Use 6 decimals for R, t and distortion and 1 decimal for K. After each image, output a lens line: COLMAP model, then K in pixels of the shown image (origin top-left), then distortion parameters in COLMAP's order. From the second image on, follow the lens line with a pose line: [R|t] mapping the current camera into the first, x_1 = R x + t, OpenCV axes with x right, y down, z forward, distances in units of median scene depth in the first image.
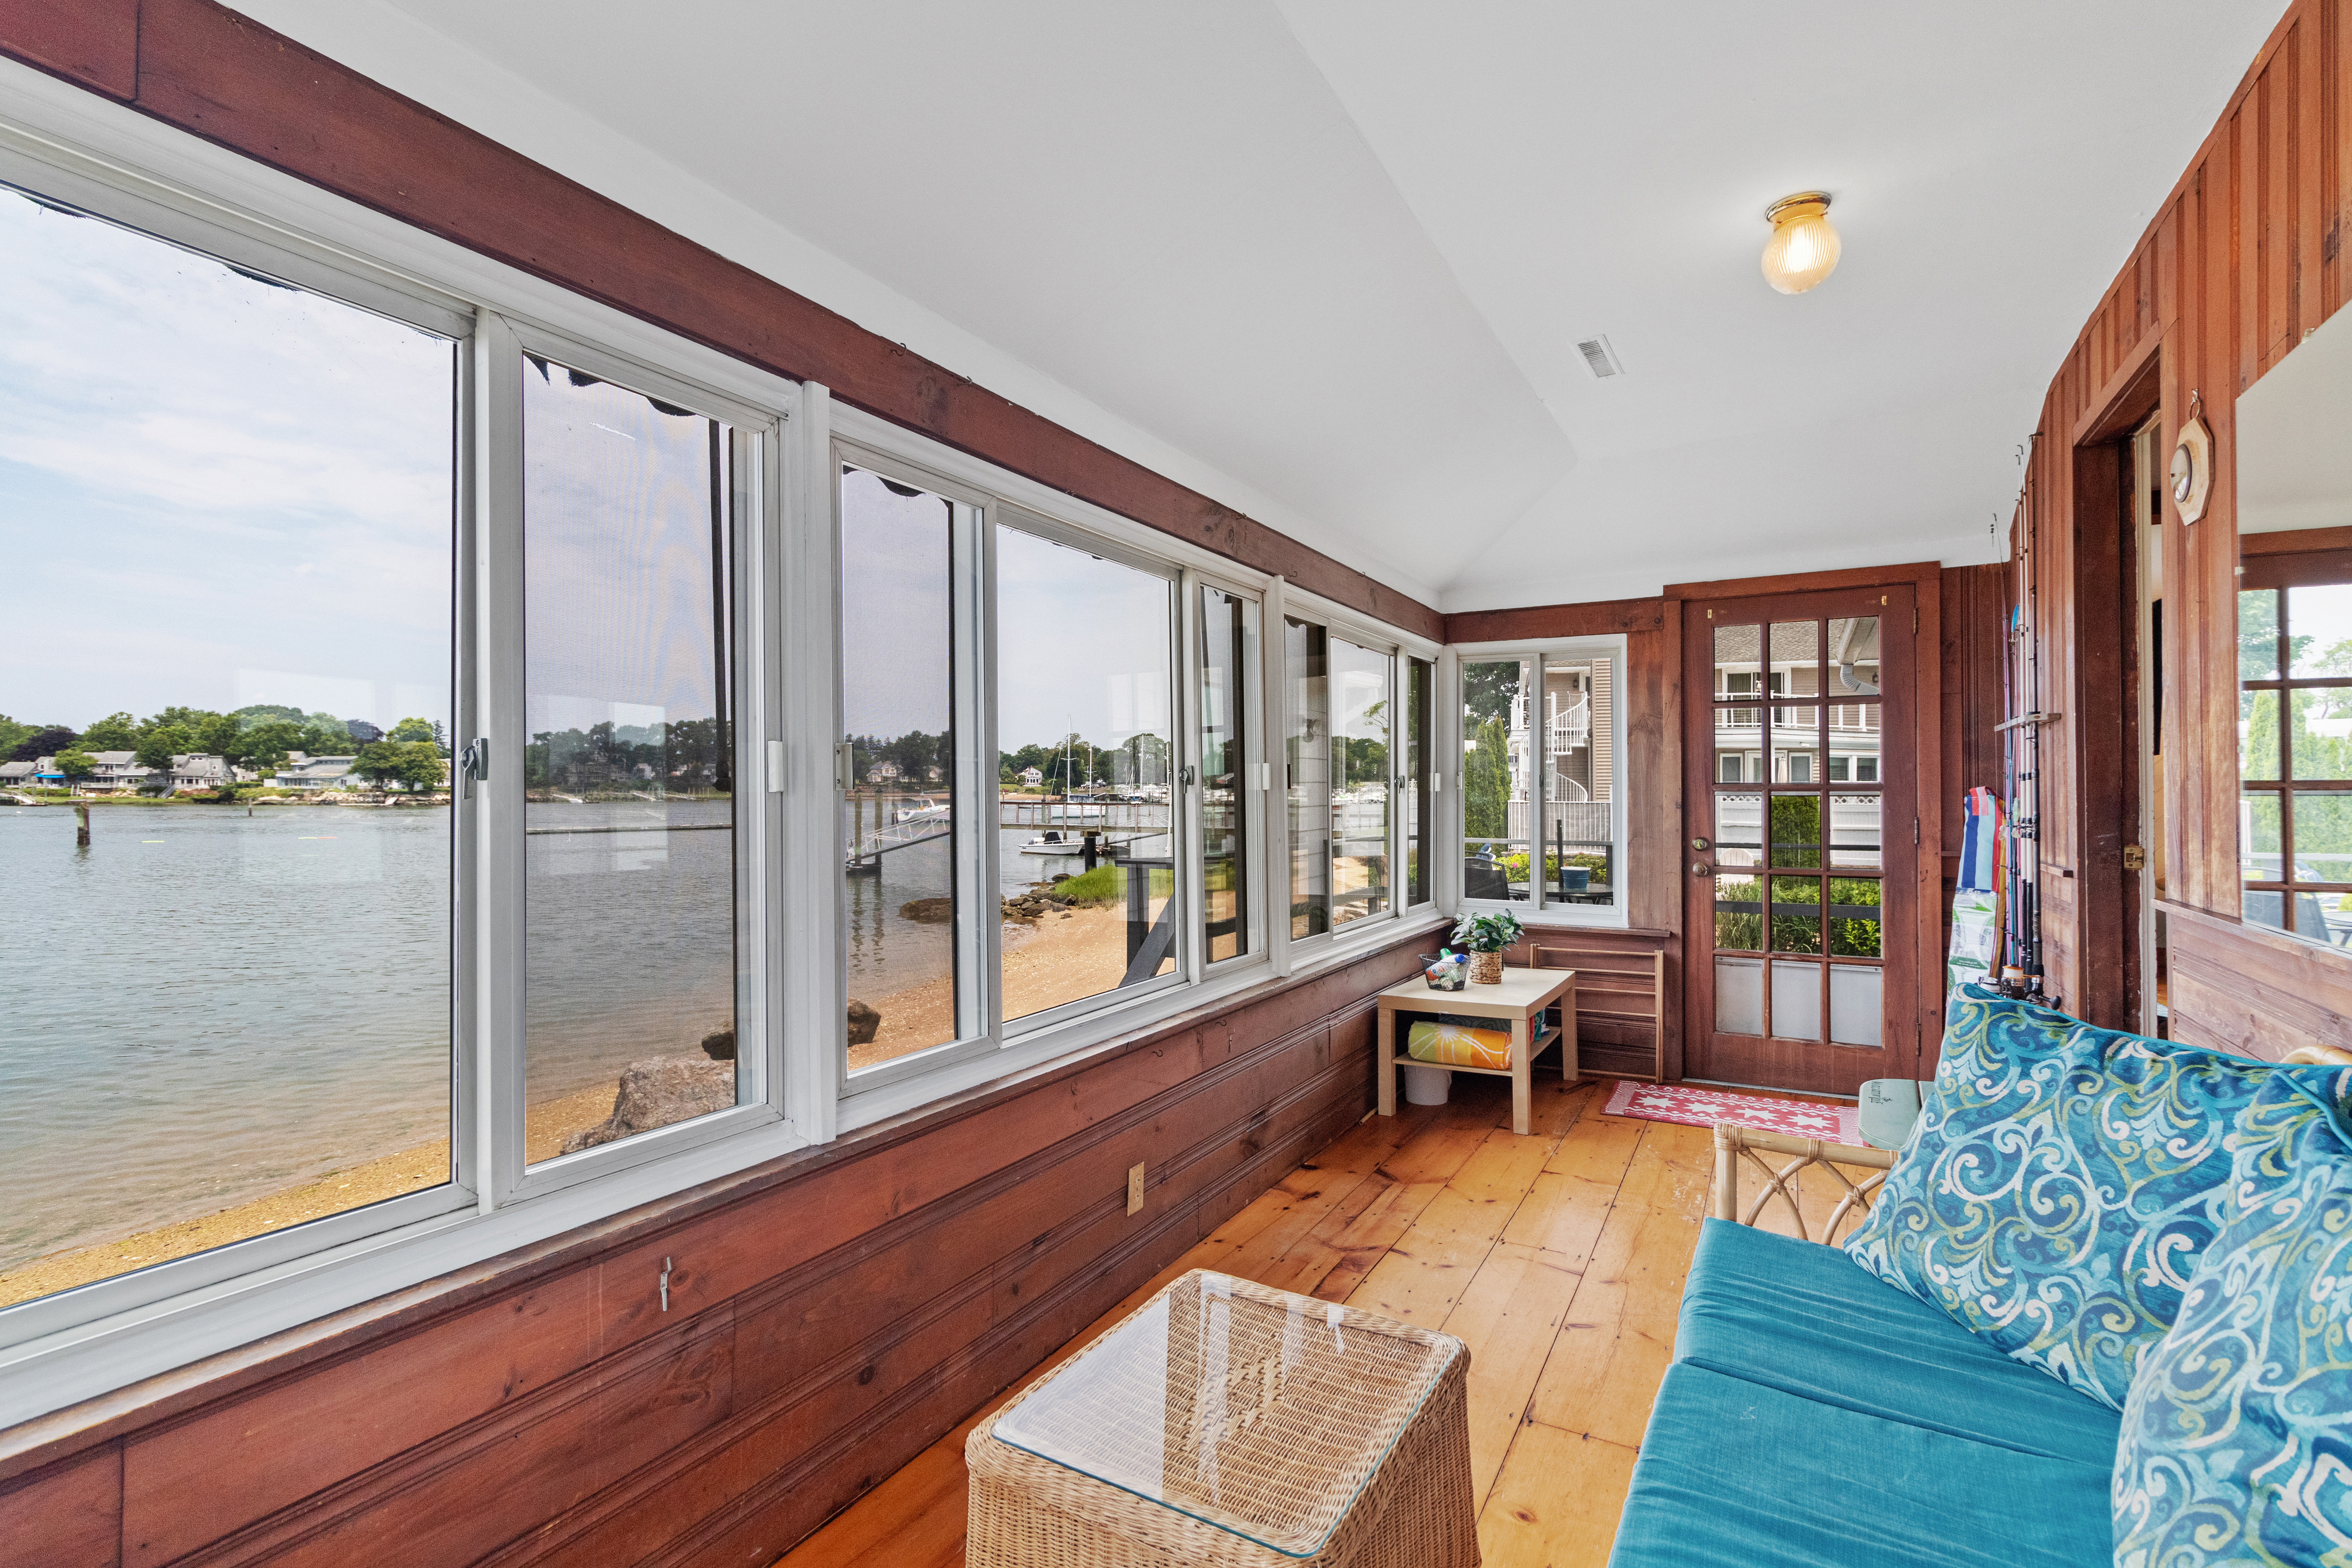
lens RADIAL K [[1094.4, 0, 1190.4], [0, 1094.4, 788.8], [0, 0, 1]] dist [0.004719, 0.000568]
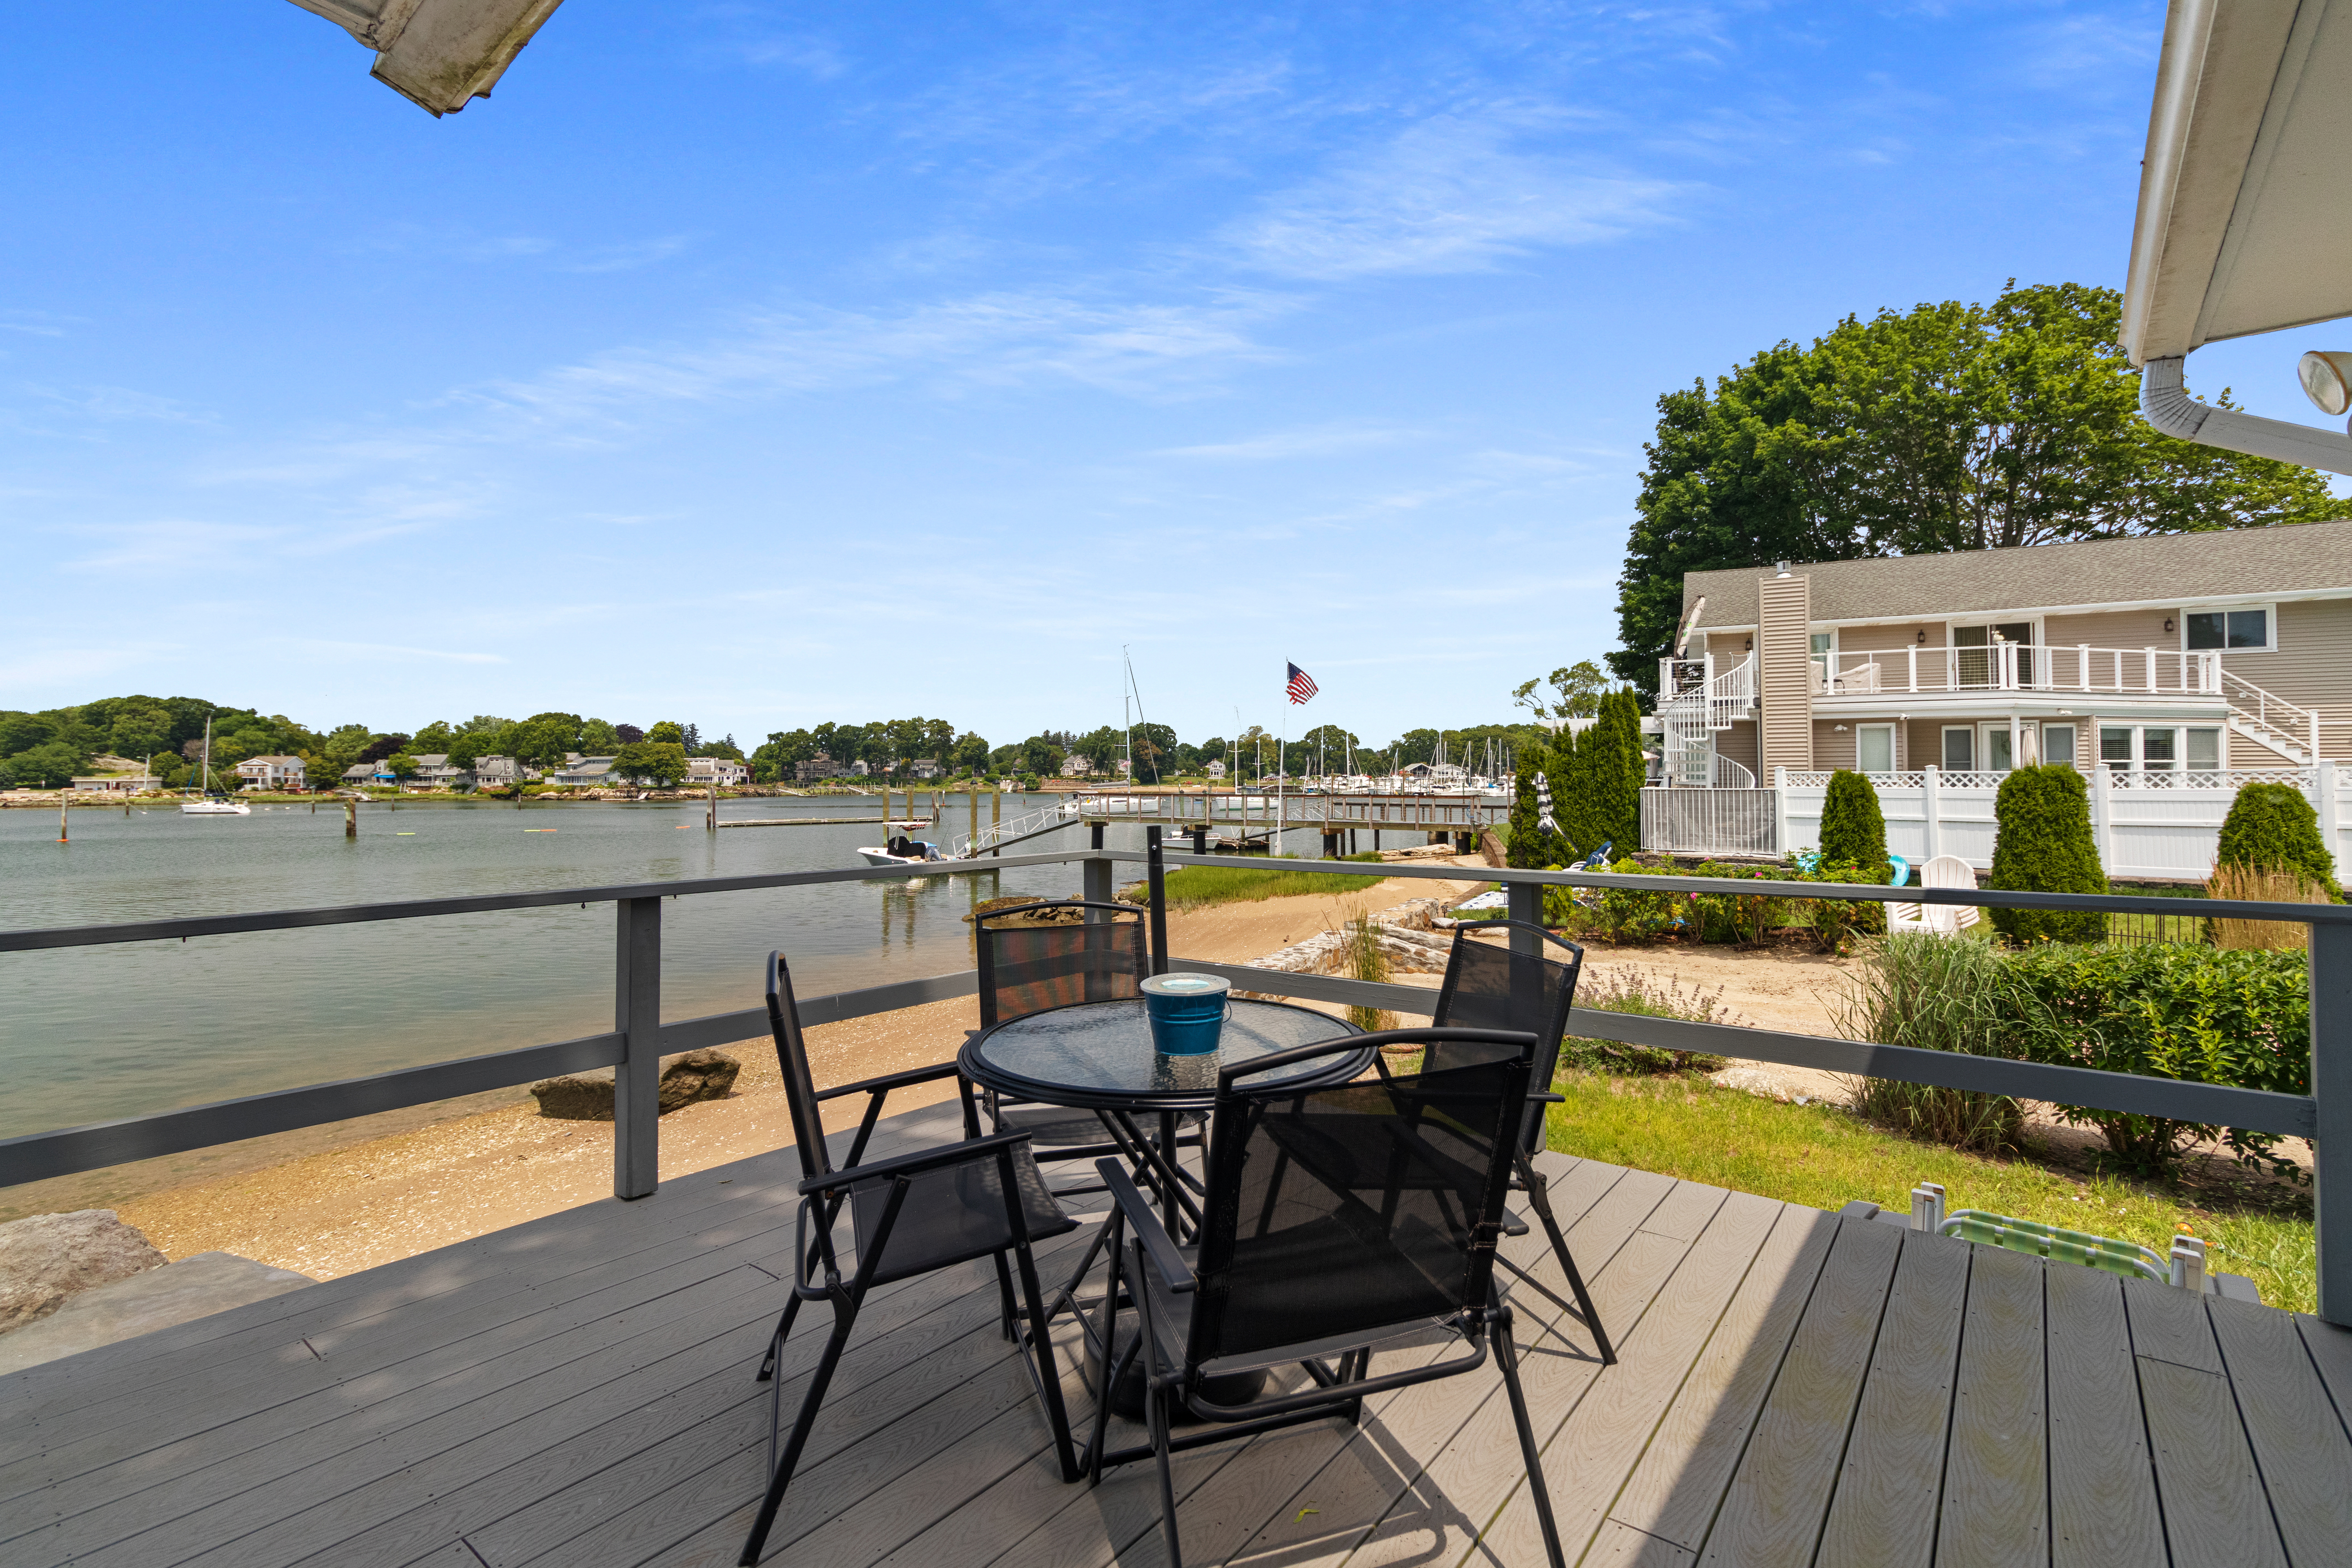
lens RADIAL K [[1094.4, 0, 1190.9], [0, 1094.4, 777.2], [0, 0, 1]] dist [0.004719, 0.000568]
pose [[0.985912, -0.007492, -0.167100, 0.090486], [0.006951, 0.999969, -0.003827, 0.003432], [0.167123, 0.002611, 0.985933, 0.149686]]
